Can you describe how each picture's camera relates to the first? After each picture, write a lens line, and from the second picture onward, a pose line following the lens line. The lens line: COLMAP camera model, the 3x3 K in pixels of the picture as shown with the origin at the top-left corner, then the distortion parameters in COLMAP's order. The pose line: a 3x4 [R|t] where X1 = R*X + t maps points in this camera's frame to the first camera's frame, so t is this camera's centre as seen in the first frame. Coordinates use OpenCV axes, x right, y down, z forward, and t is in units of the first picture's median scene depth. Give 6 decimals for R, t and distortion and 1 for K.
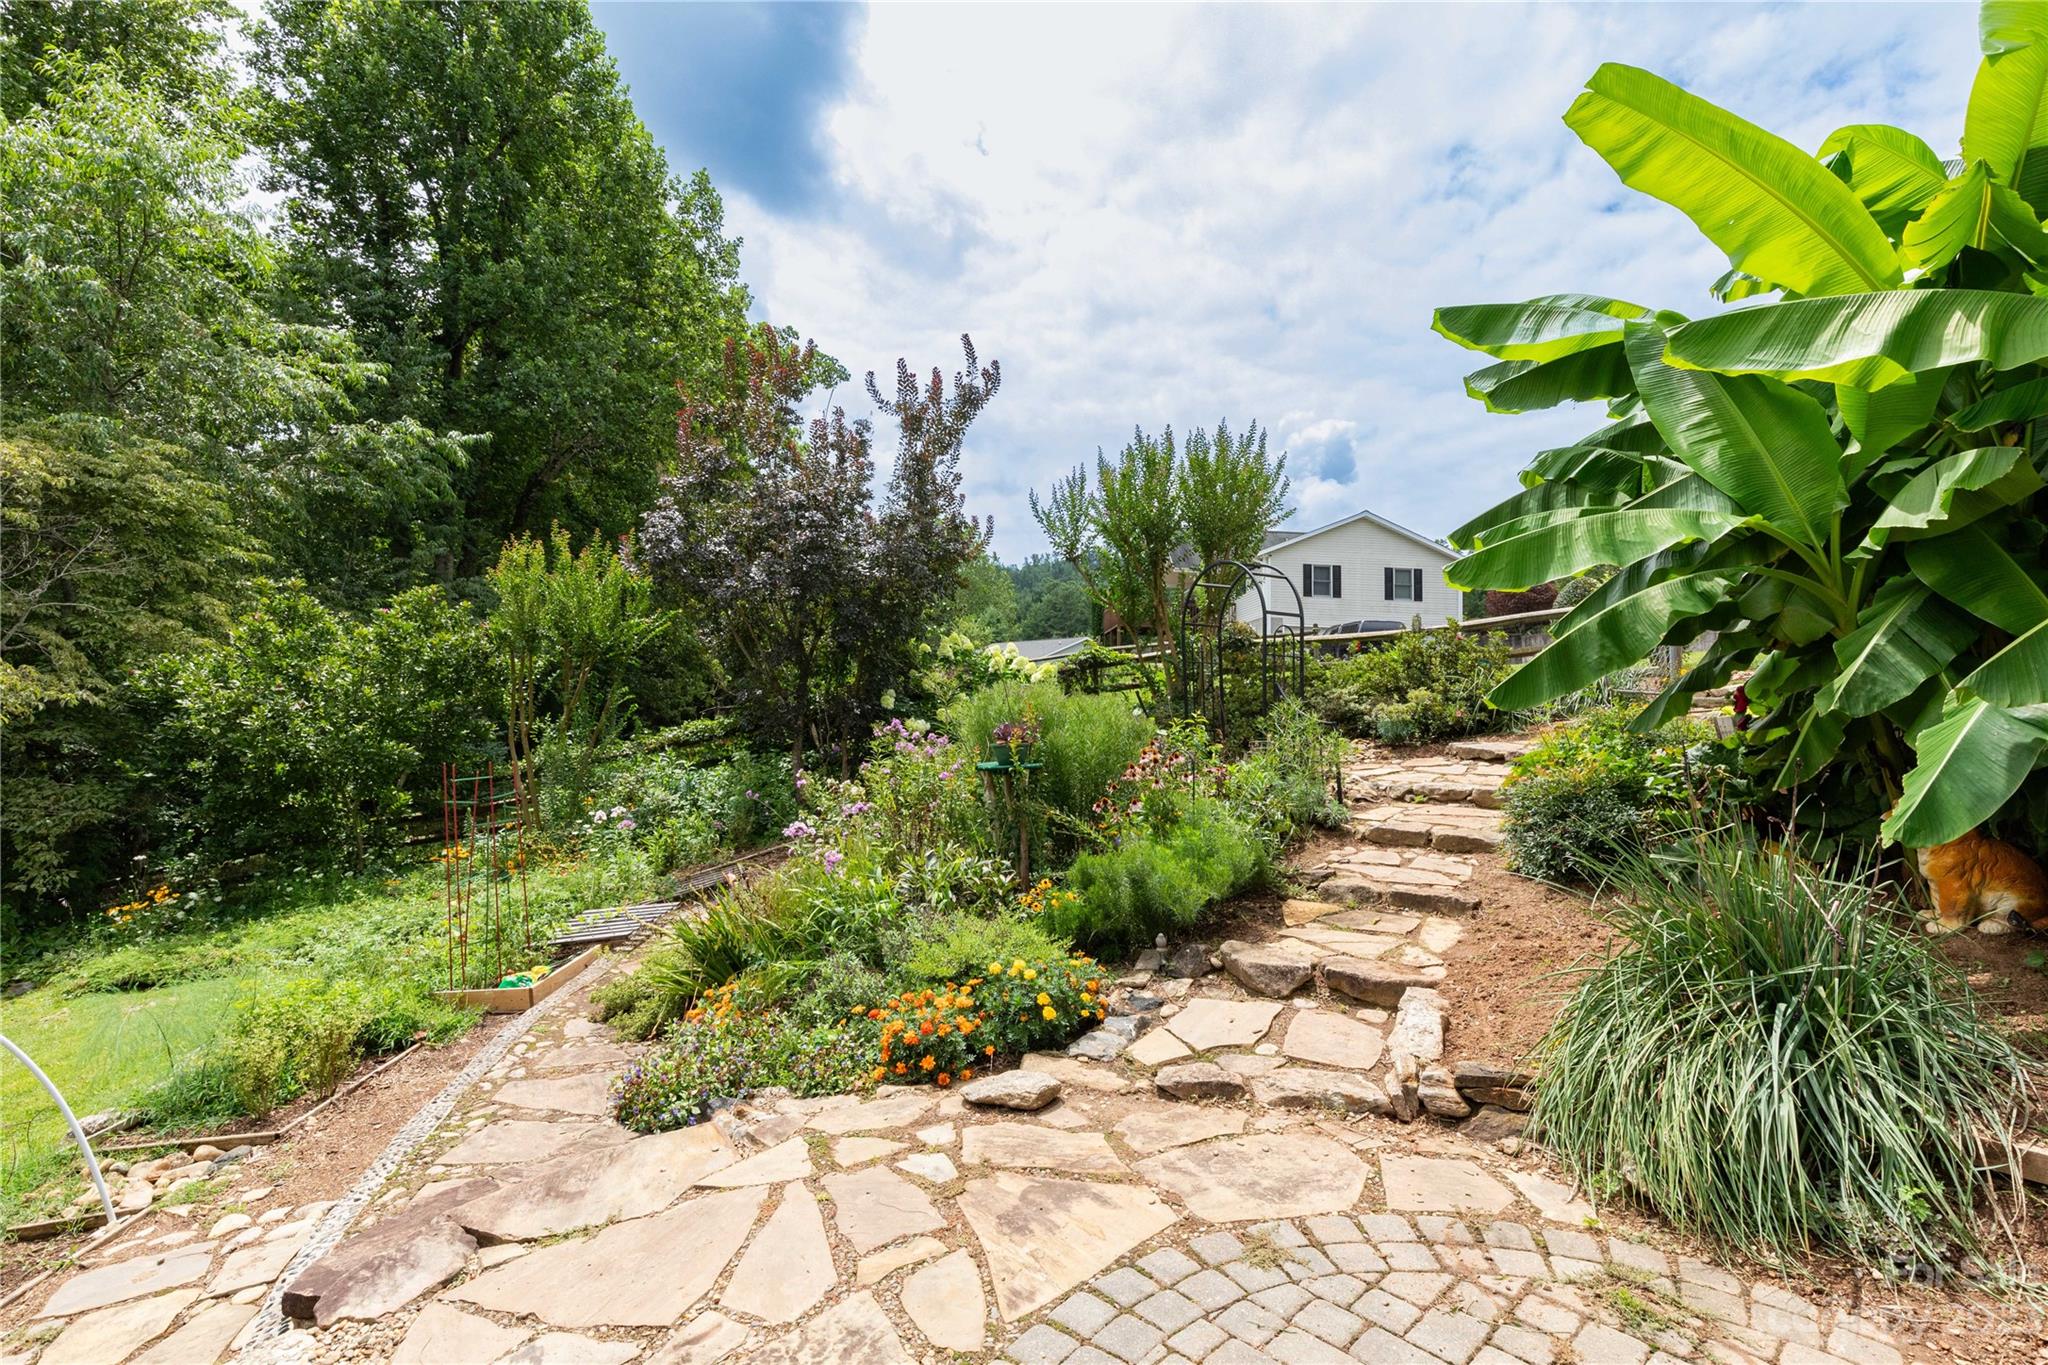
lens RADIAL K [[941.6, 0, 1023.1], [0, 941.6, 663.3], [0, 0, 1]] dist [0.009794, 0.000778]
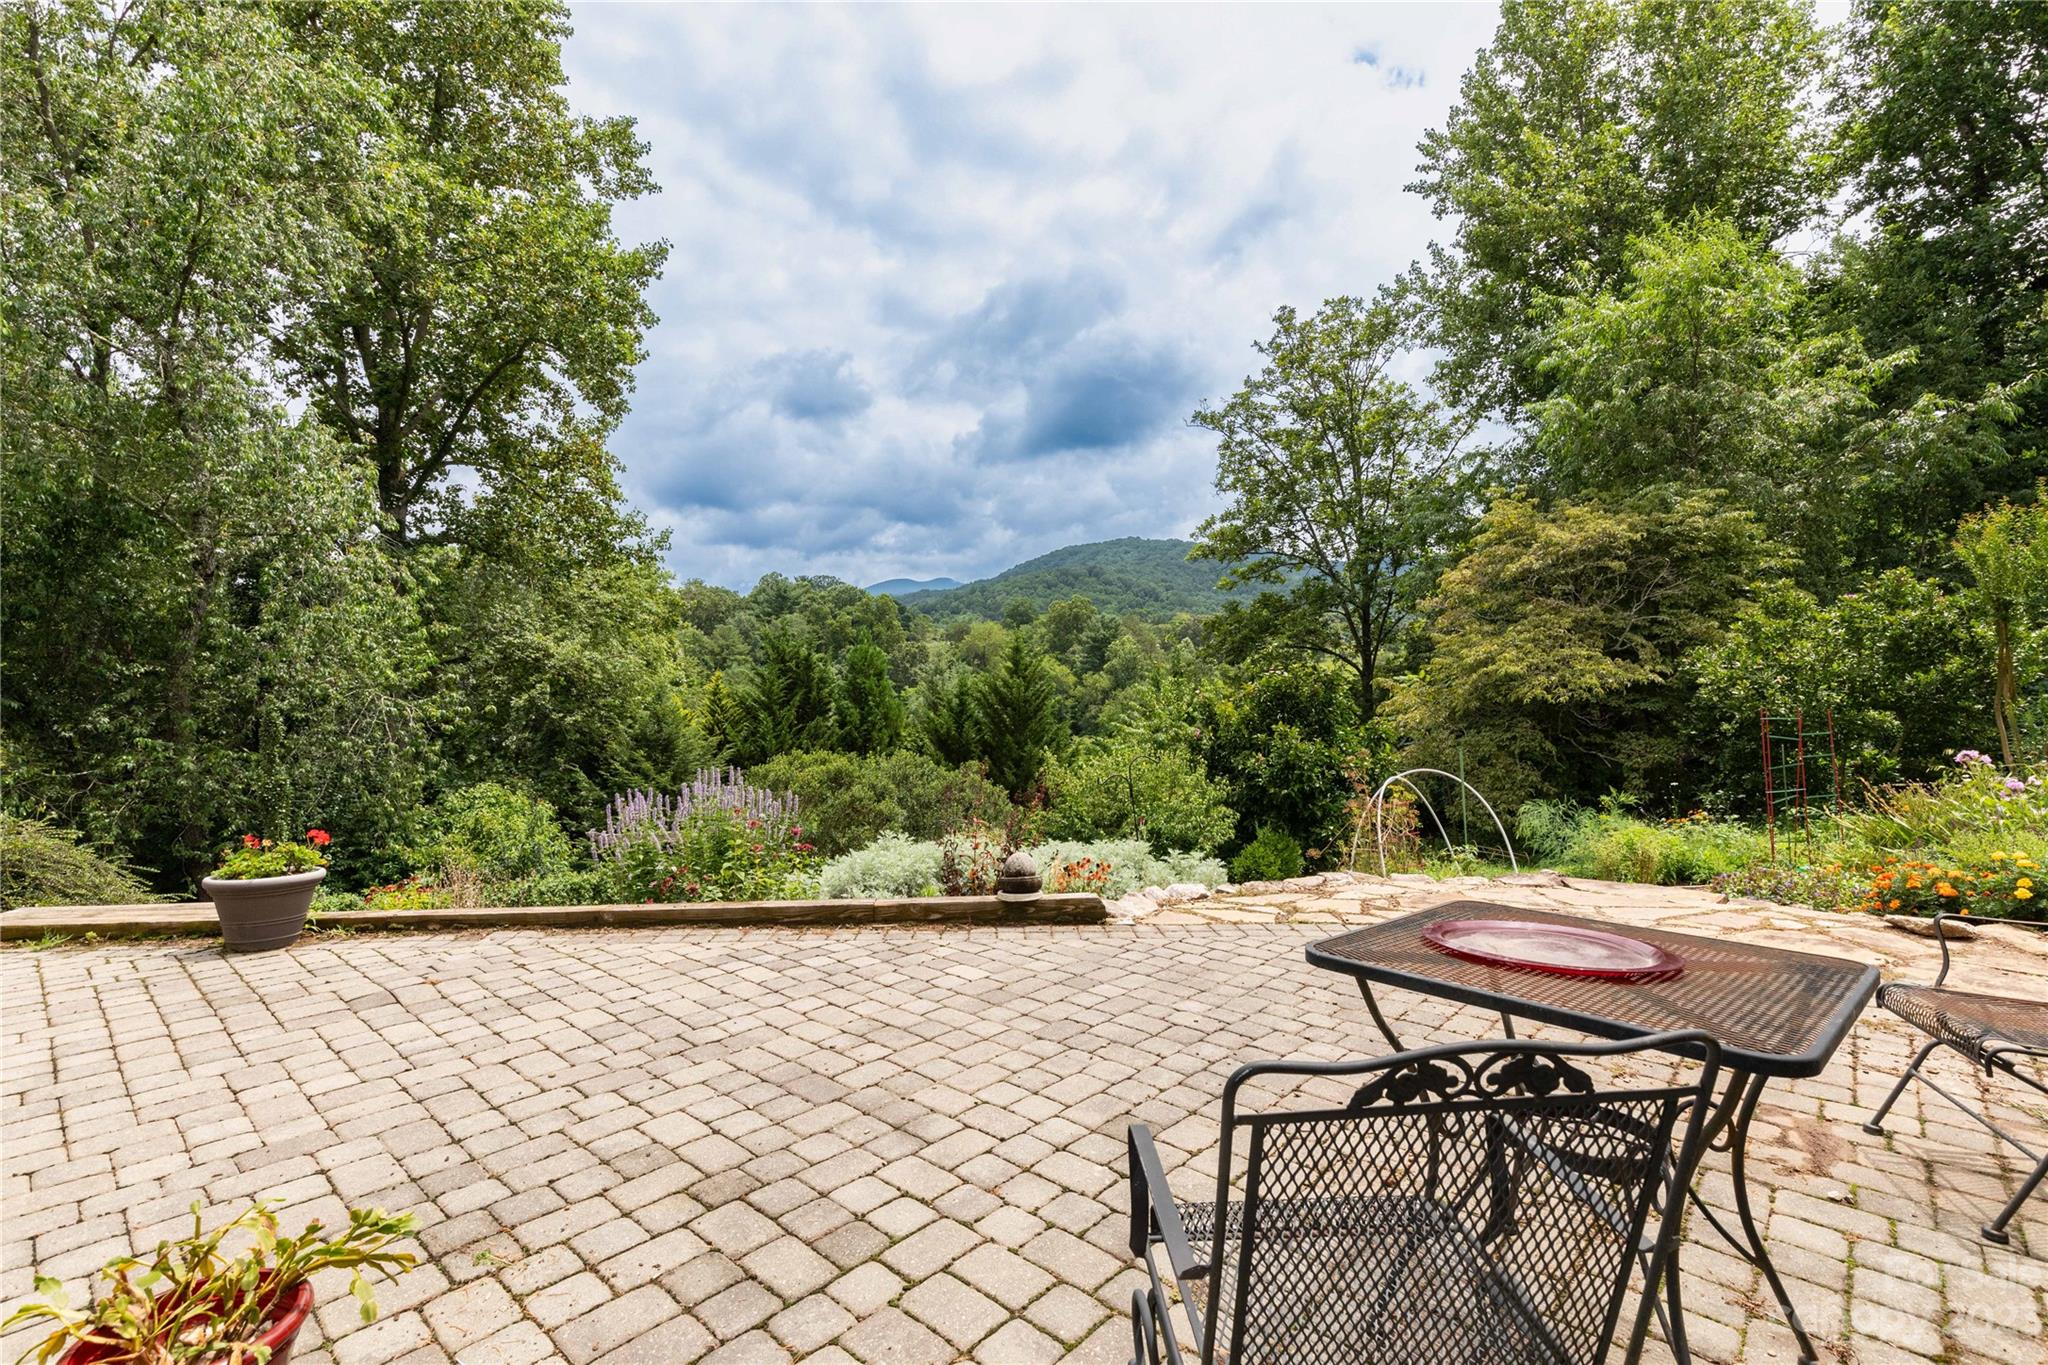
lens RADIAL K [[941.6, 0, 1021.1], [0, 941.6, 680.5], [0, 0, 1]] dist [0.009794, 0.000778]
pose [[0.084055, -0.029989, -0.996010, 0.380077], [0.043571, 0.998702, -0.026393, 0.033042], [0.995508, -0.041179, 0.085253, -0.103292]]
